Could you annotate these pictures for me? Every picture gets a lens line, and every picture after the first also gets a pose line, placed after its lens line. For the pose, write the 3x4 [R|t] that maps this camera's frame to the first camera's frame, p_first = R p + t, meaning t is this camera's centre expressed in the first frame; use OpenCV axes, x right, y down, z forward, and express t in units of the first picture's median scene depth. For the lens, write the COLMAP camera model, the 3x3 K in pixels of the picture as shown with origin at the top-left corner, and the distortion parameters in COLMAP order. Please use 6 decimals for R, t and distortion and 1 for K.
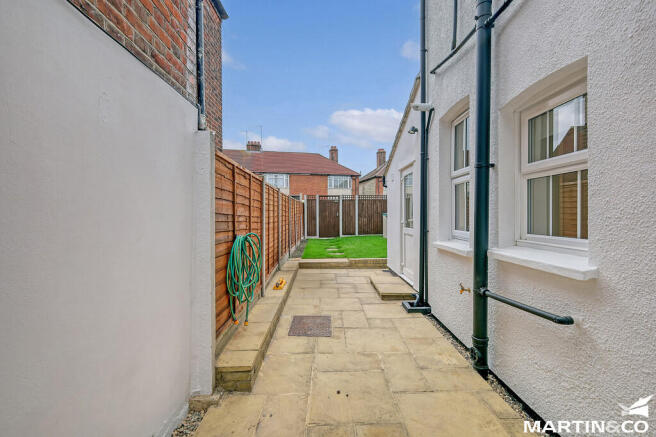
lens RADIAL K [[280.3, 0, 332.4], [0, 280.3, 217.6], [0, 0, 1]] dist [-0.000223, -0.000072]
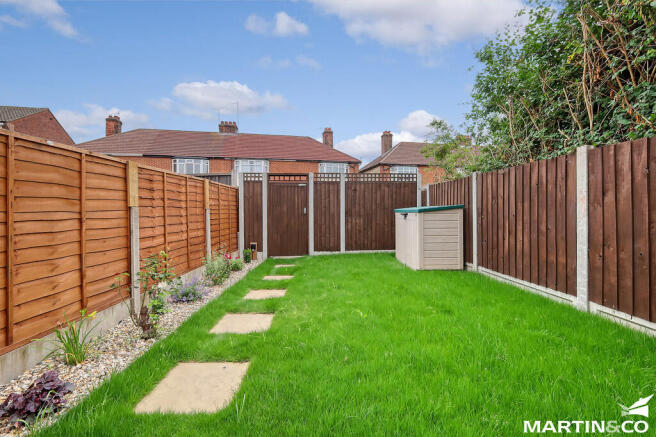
lens RADIAL K [[280.3, 0, 326.2], [0, 280.3, 217.9], [0, 0, 1]] dist [-0.000223, -0.000072]
pose [[0.999338, 0.002648, -0.036277, 0.049275], [-0.002345, 0.999962, 0.008406, -0.001821], [0.036297, -0.008316, 0.999306, 0.318174]]
